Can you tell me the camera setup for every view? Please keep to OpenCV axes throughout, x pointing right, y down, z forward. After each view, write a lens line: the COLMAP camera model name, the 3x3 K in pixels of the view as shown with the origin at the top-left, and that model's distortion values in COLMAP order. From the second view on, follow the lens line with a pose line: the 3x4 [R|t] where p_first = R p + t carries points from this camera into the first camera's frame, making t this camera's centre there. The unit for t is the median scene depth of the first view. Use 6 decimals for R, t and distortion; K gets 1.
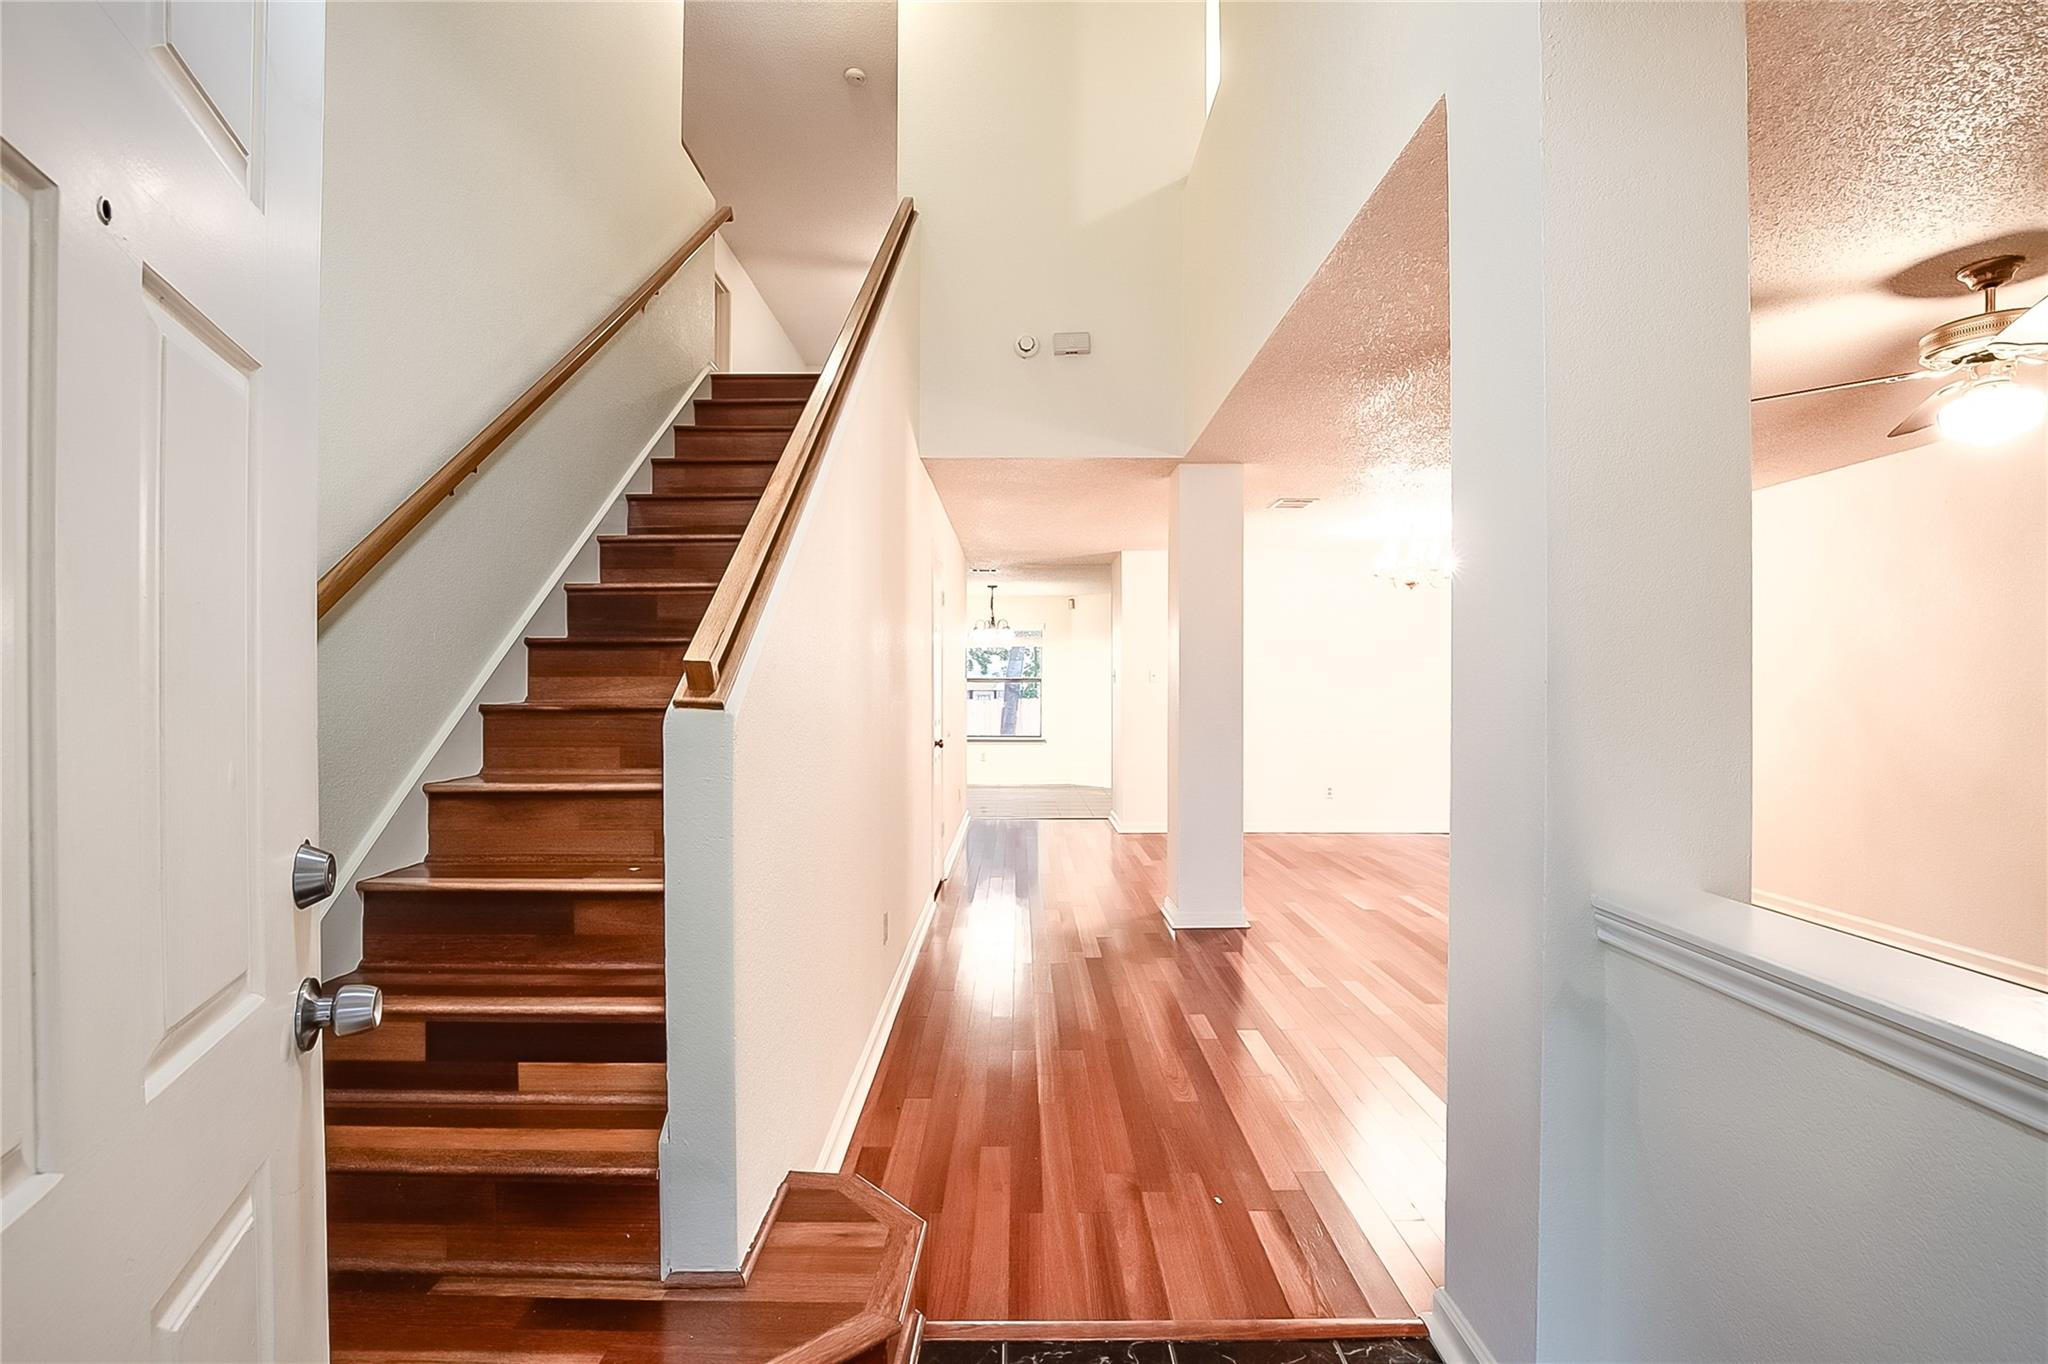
lens RADIAL K [[948.7, 0, 1018.7], [0, 948.7, 688.4], [0, 0, 1]] dist [-0.023291, 0.000628]
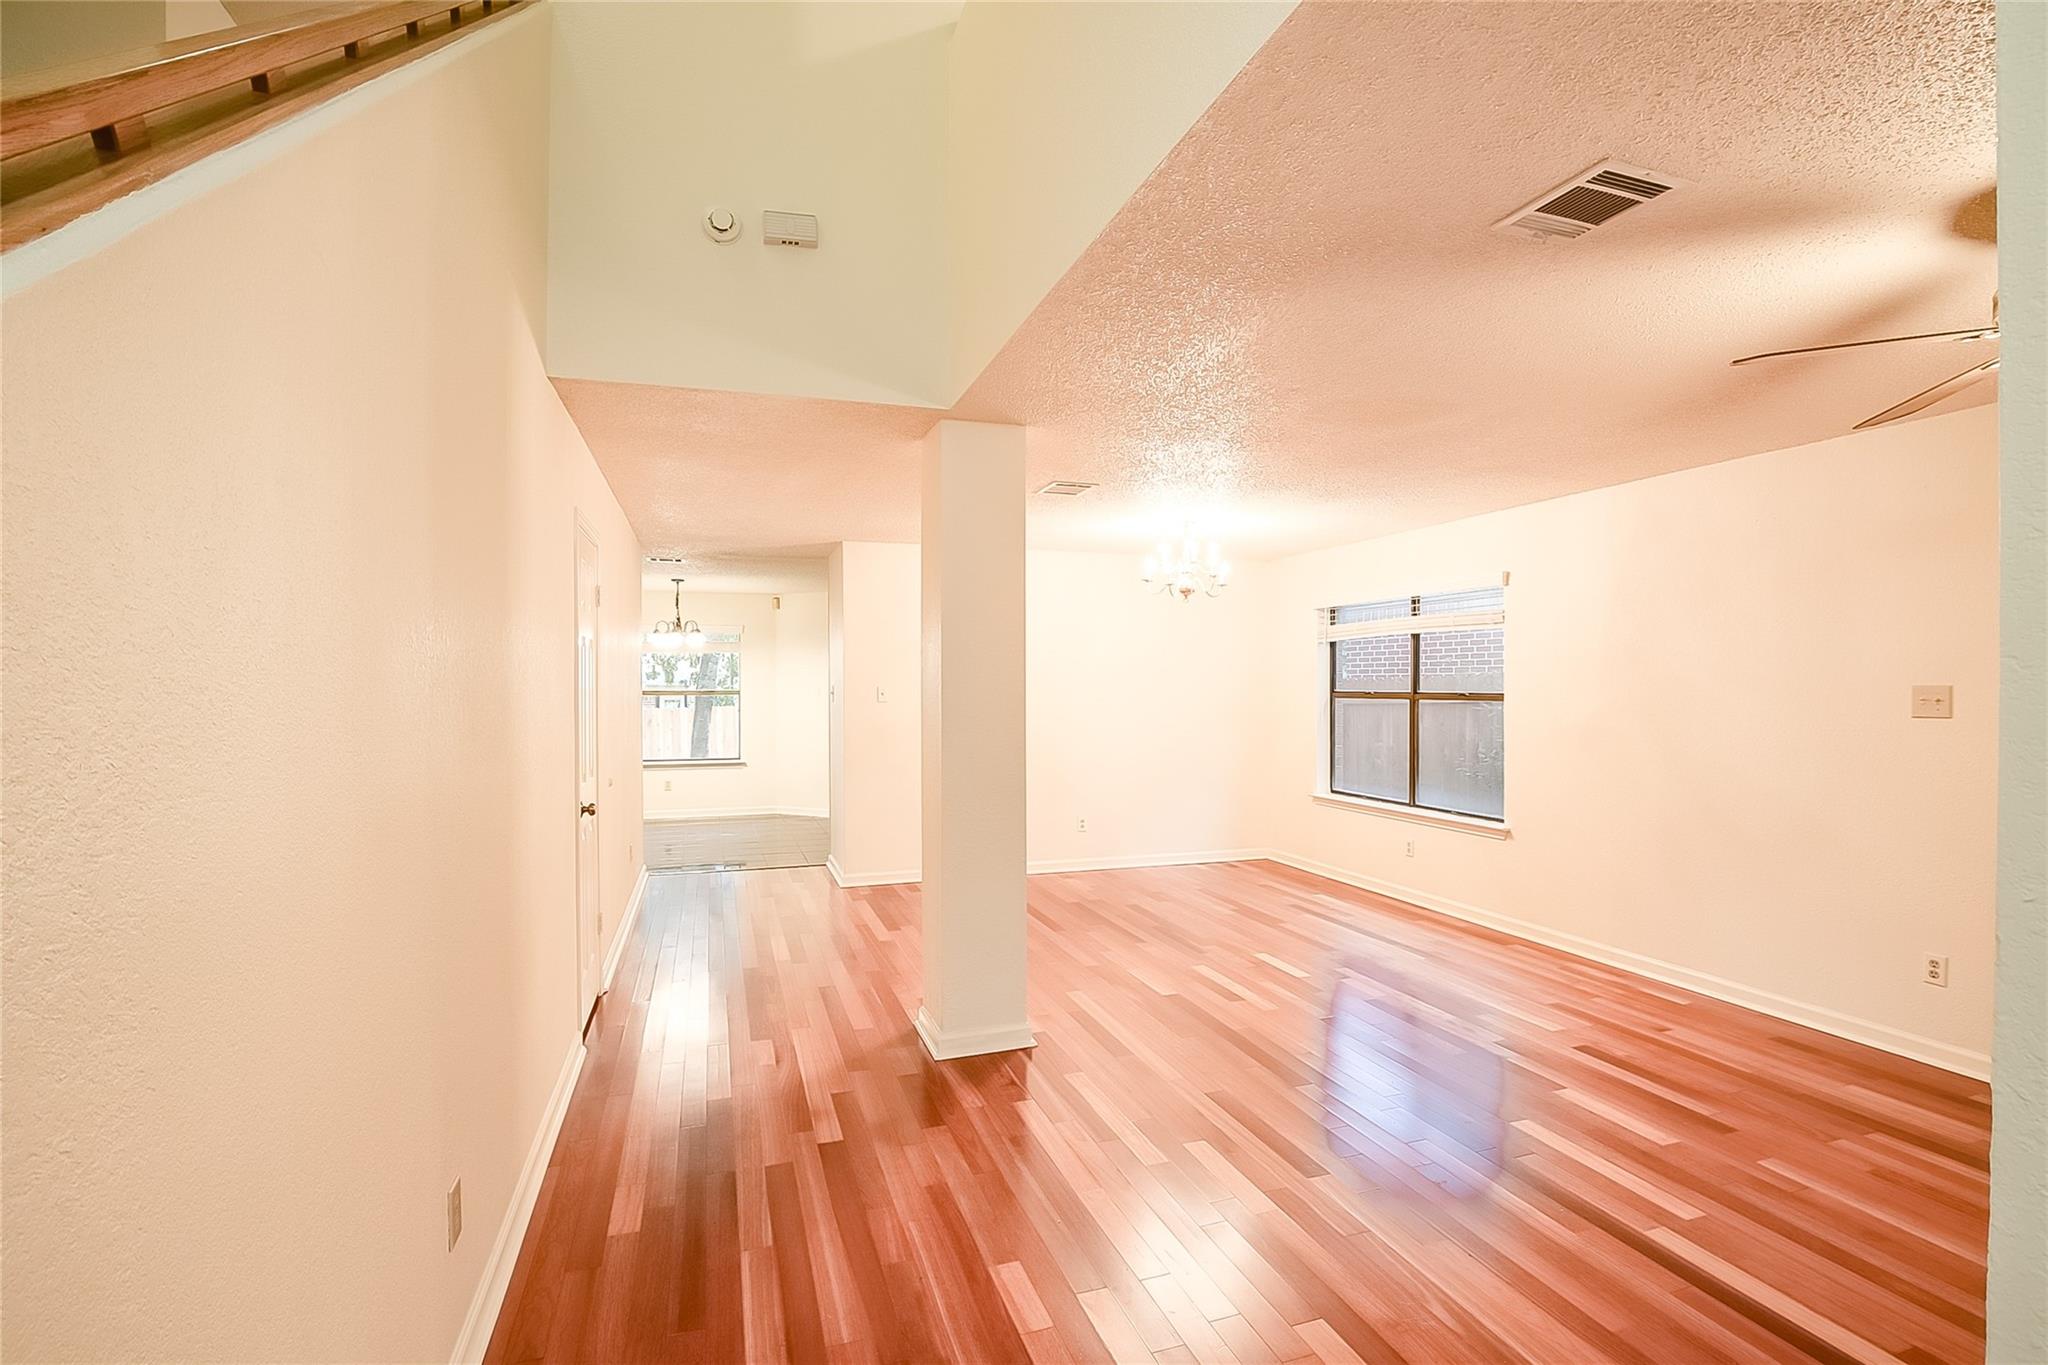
lens RADIAL K [[948.7, 0, 1018.7], [0, 948.7, 688.9], [0, 0, 1]] dist [-0.023291, 0.000628]
pose [[0.951553, -0.004018, 0.307460, 0.001762], [0.003560, 0.999992, 0.002049, -0.027698], [-0.307465, -0.000855, 0.951559, 0.256553]]
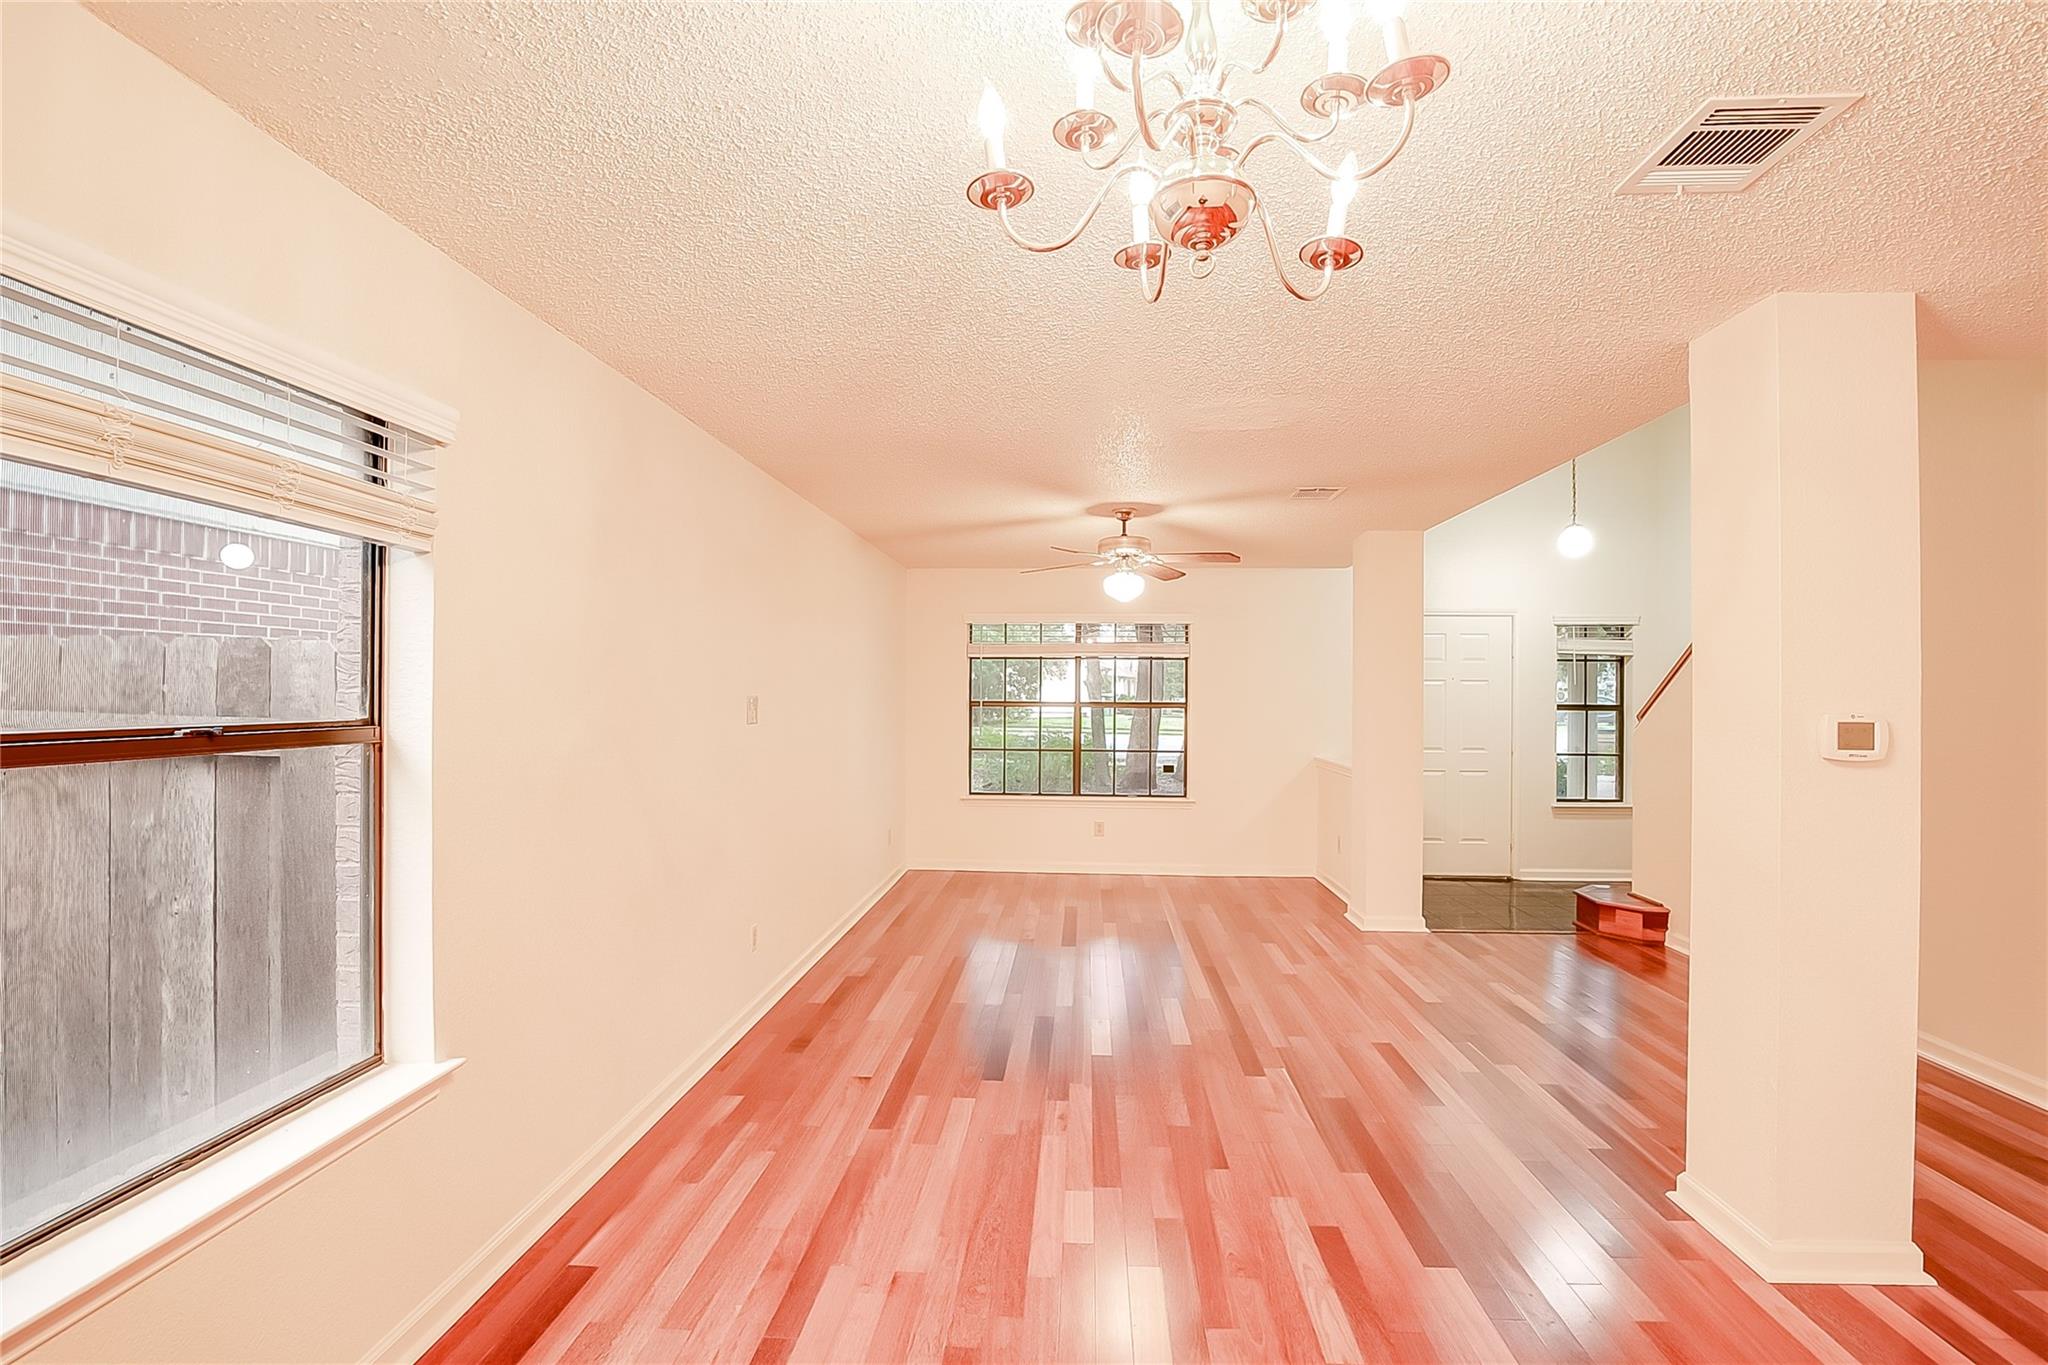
lens RADIAL K [[948.7, 0, 1018.7], [0, 948.7, 688.9], [0, 0, 1]] dist [-0.023291, 0.000628]
pose [[-0.997552, -0.005137, 0.069740, 0.506634], [-0.005195, 0.999986, -0.000650, -0.031969], [-0.069736, -0.001010, -0.997565, 1.359134]]
